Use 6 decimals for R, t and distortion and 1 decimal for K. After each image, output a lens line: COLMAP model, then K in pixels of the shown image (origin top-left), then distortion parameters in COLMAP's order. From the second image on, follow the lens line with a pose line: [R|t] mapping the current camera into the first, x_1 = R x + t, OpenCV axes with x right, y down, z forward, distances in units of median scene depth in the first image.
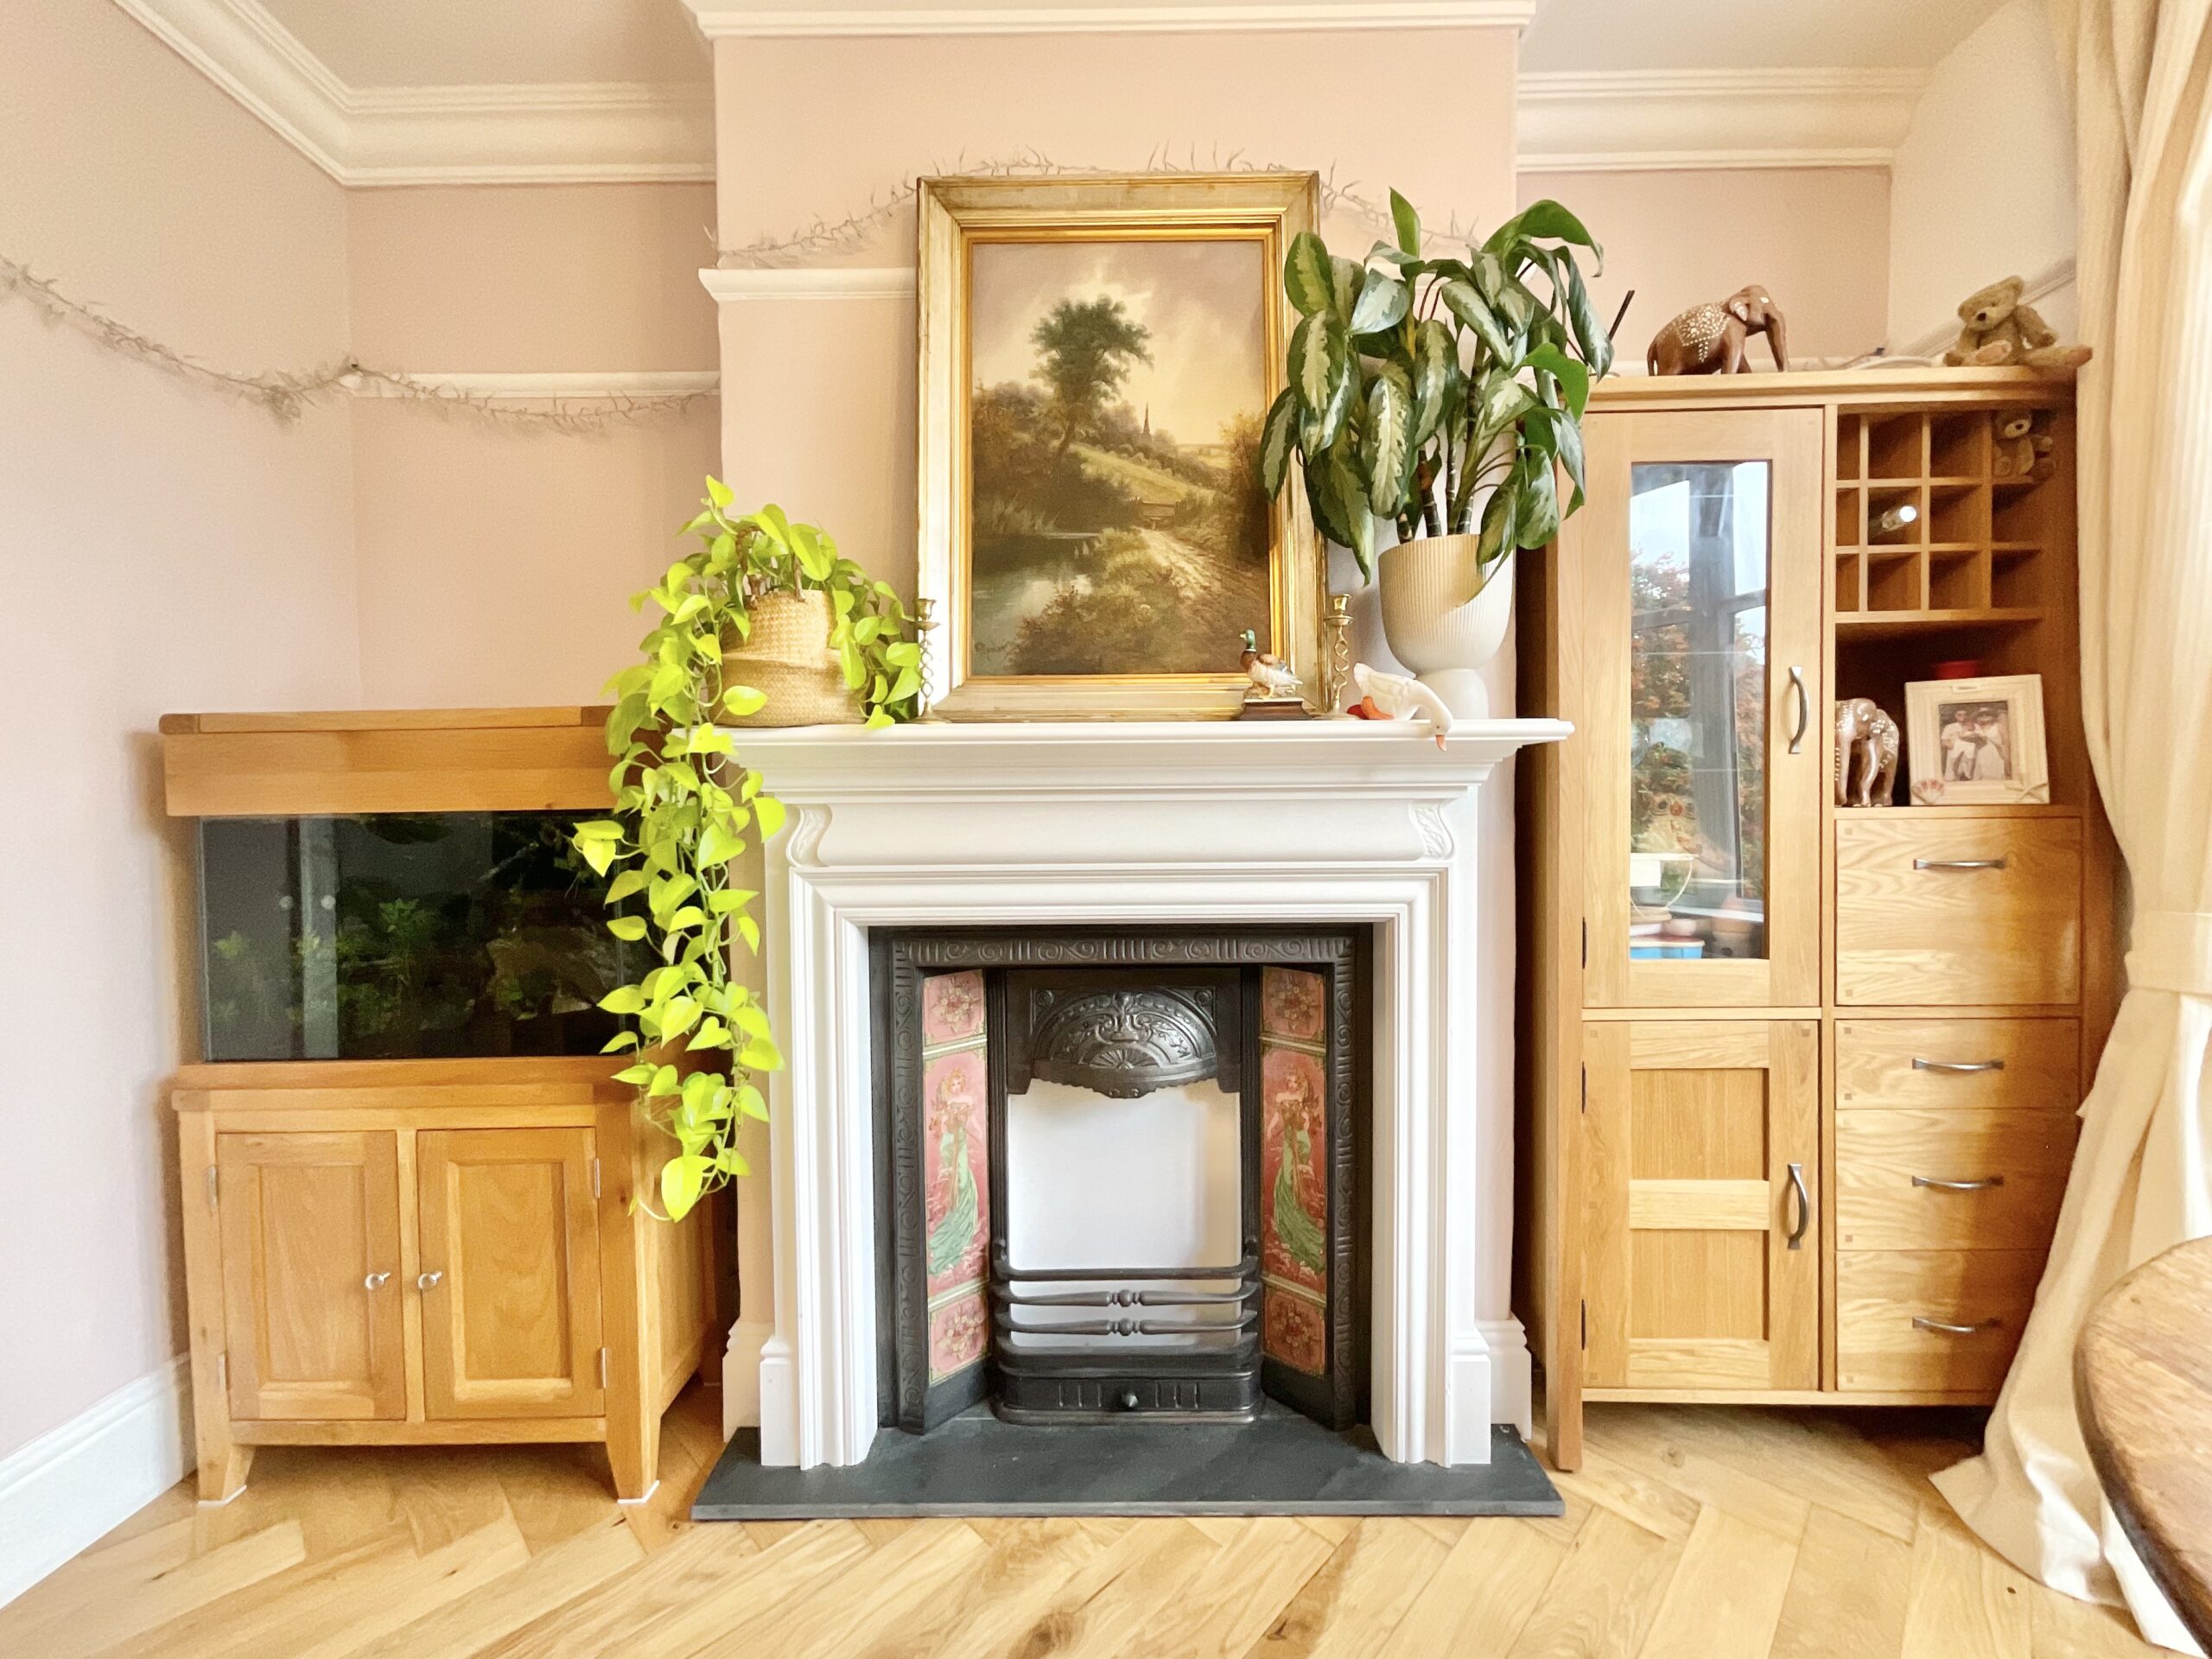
lens RADIAL K [[896.0, 0, 1110.7], [0, 896.0, 834.0], [0, 0, 1]] dist [0.002498, -0.000788]
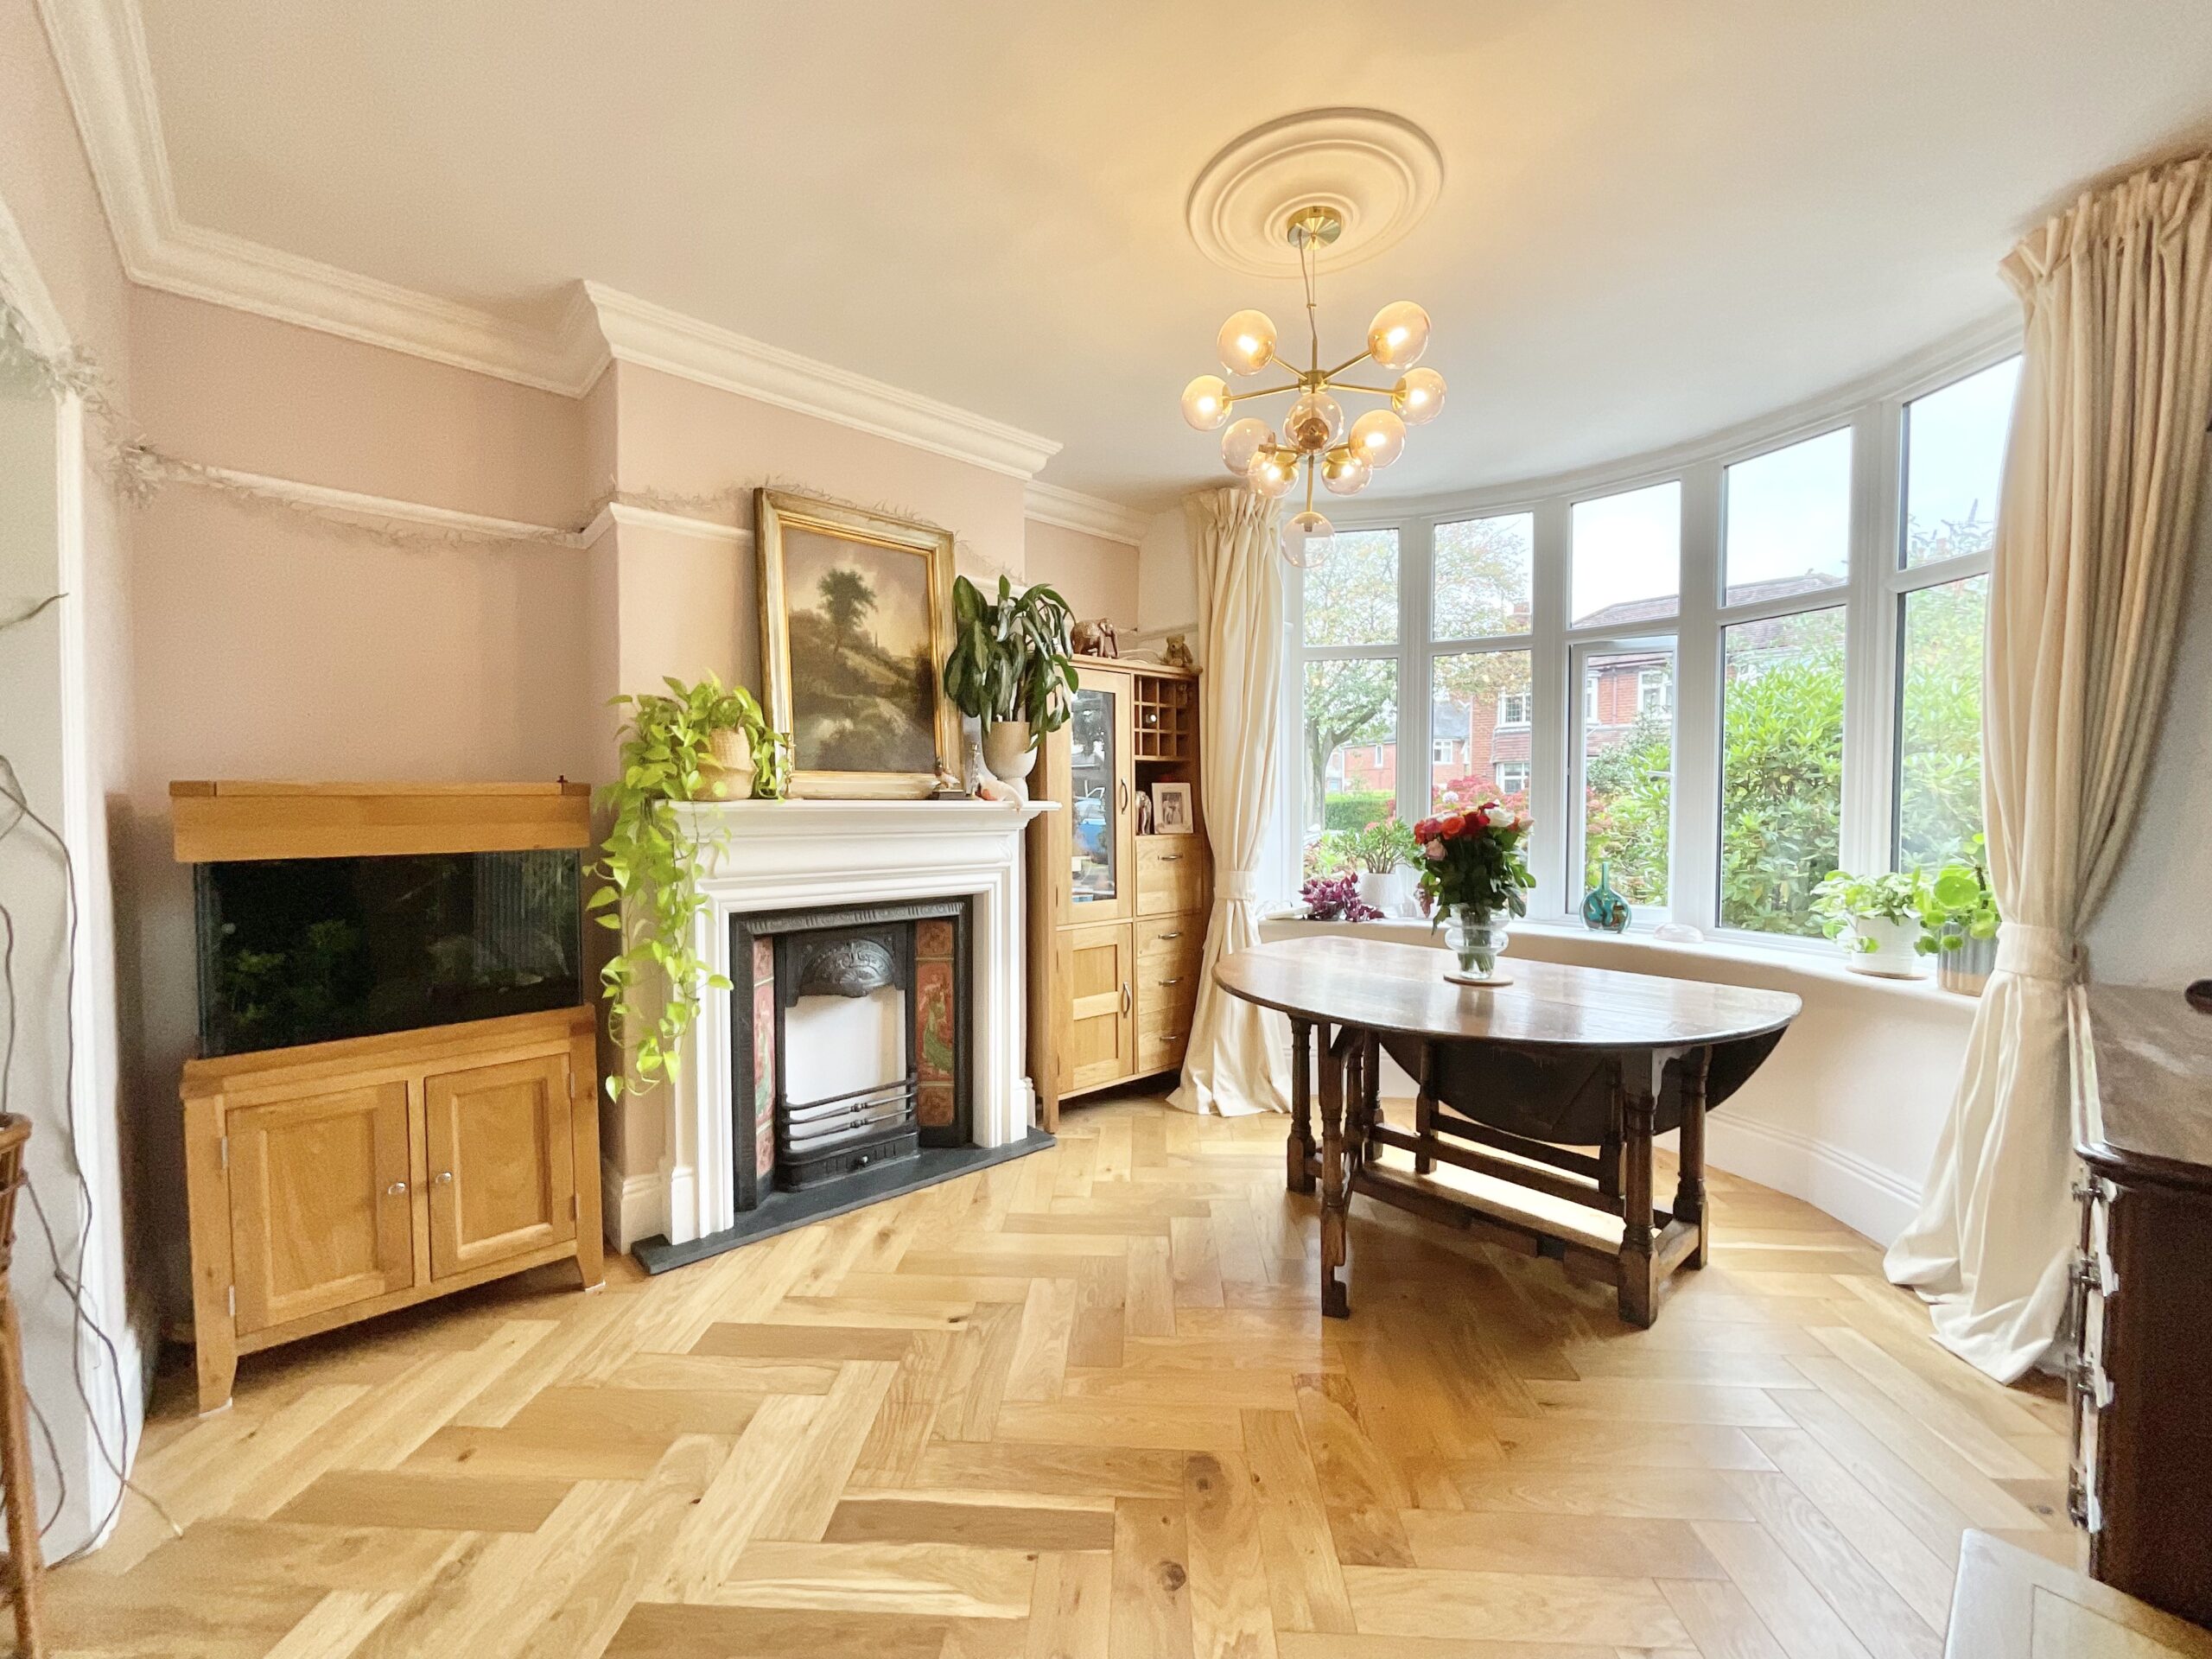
lens RADIAL K [[896.0, 0, 1109.5], [0, 896.0, 837.1], [0, 0, 1]] dist [0.002498, -0.000788]
pose [[0.736067, -0.015221, 0.676737, -0.899044], [0.014943, 0.999869, 0.006236, -0.041869], [-0.676743, 0.005522, 0.736198, -0.754796]]
